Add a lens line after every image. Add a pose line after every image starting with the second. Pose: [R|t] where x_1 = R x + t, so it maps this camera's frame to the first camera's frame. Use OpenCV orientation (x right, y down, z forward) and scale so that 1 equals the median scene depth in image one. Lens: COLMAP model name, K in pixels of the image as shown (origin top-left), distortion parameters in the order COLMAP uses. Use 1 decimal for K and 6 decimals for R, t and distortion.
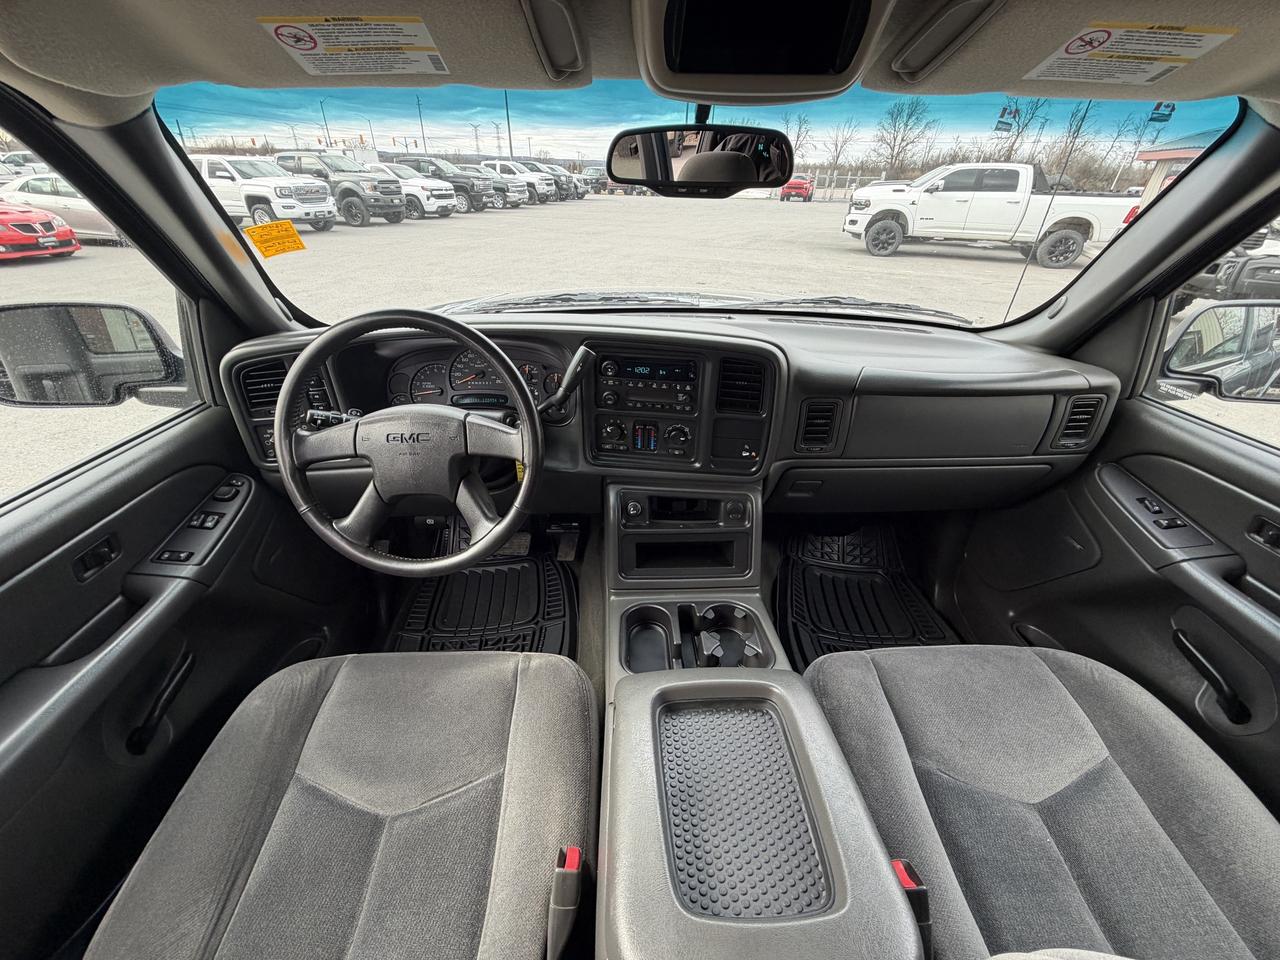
lens RADIAL K [[508.9, 0, 634.4], [0, 508.9, 482.5], [0, 0, 1]] dist [-0.000234, -0.000349]
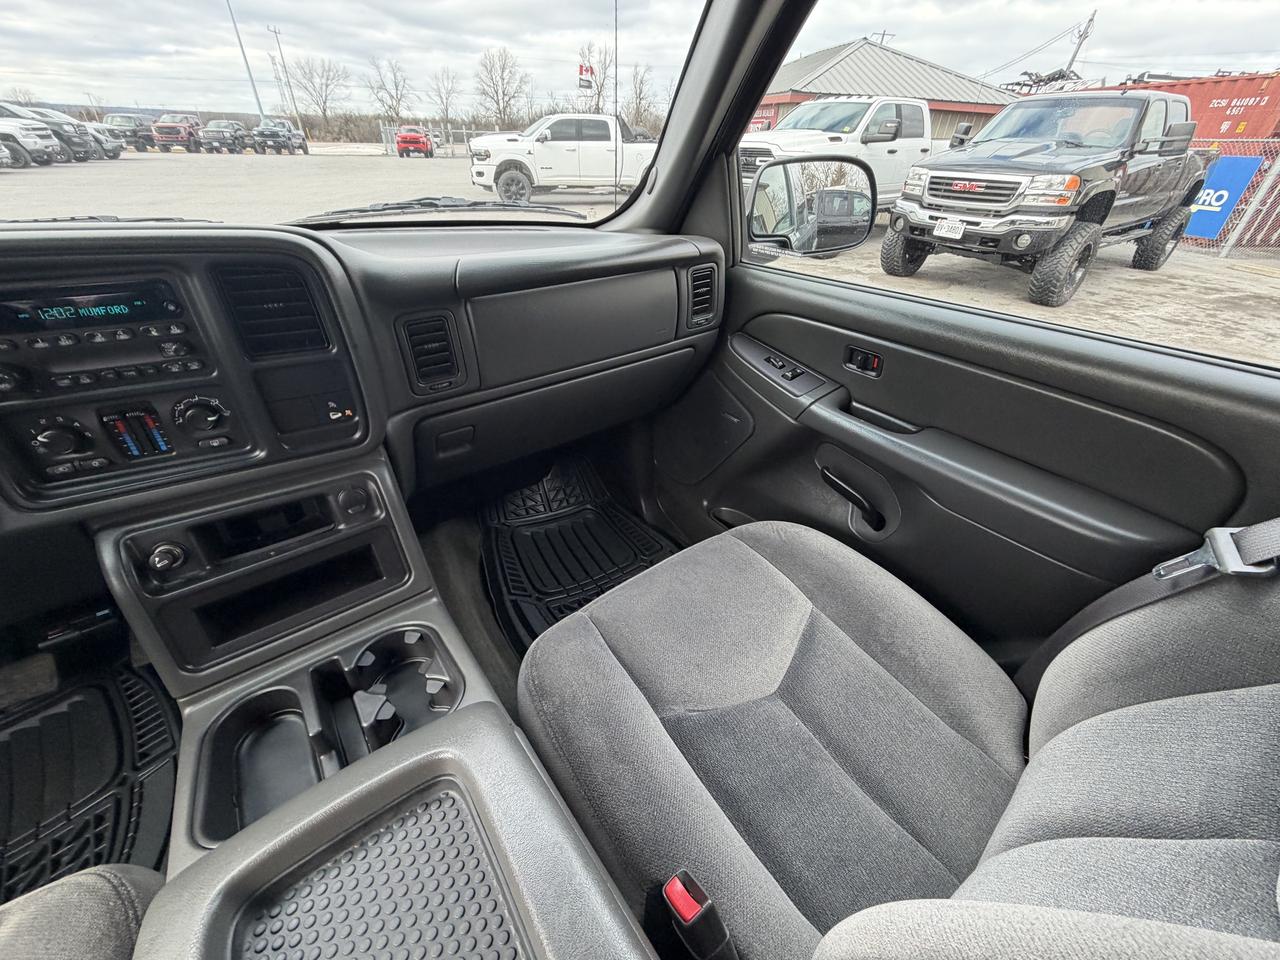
lens RADIAL K [[510.9, 0, 636.2], [0, 510.9, 482.6], [0, 0, 1]] dist [-0.000078, -0.000395]
pose [[0.816660, -0.321011, 0.479603, 0.187230], [0.291889, 0.946648, 0.136593, 0.048788], [-0.497863, 0.028441, 0.866789, 0.226010]]
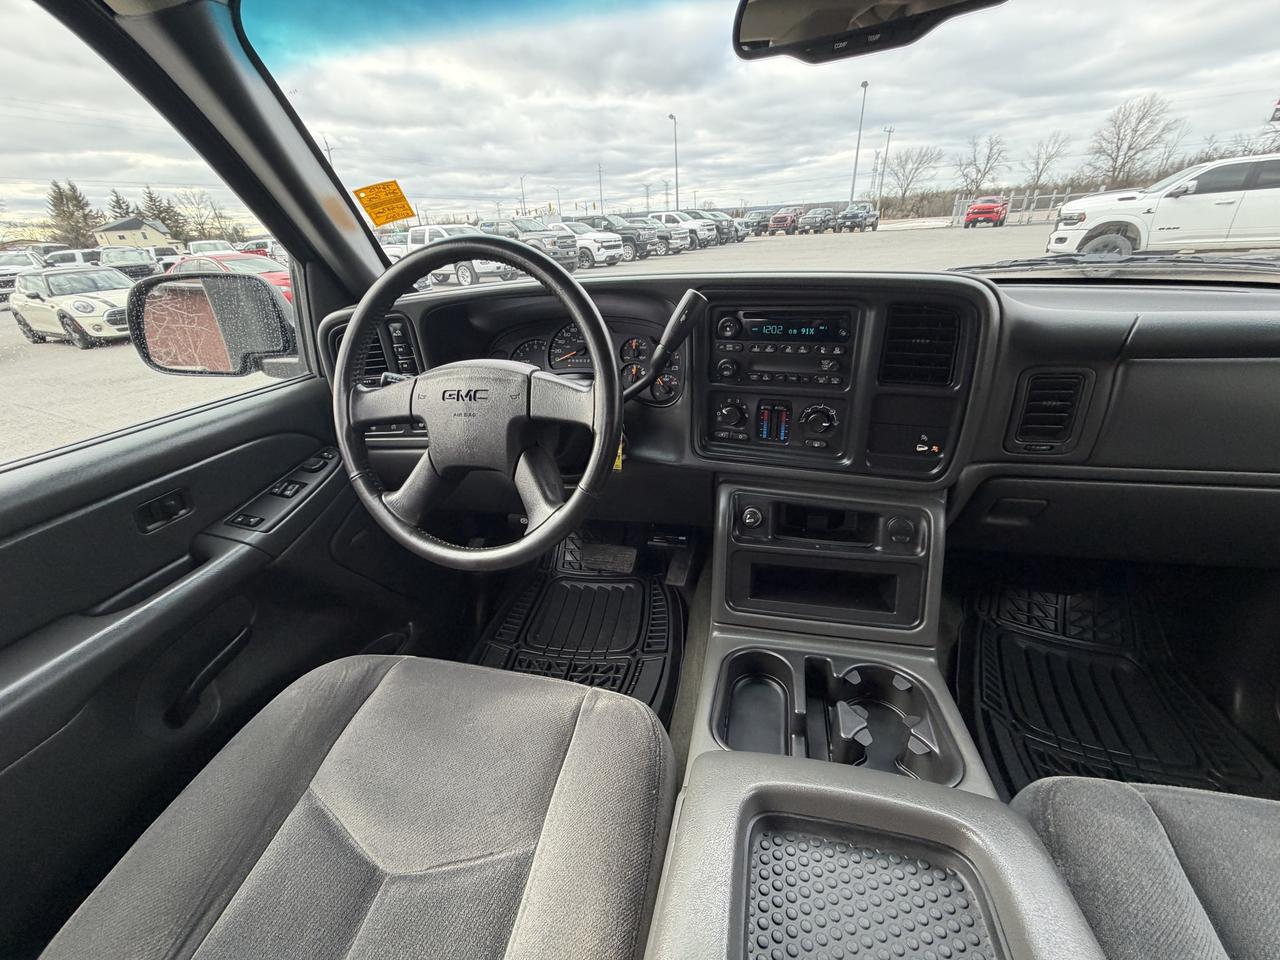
lens RADIAL K [[508.1, 0, 632.2], [0, 508.1, 481.9], [0, 0, 1]] dist [-0.002466, 0.000121]
pose [[0.957729, 0.058401, -0.281683, 0.038563], [-0.079065, 0.994905, -0.062550, 0.061503], [0.276595, 0.082177, 0.957467, 0.233796]]
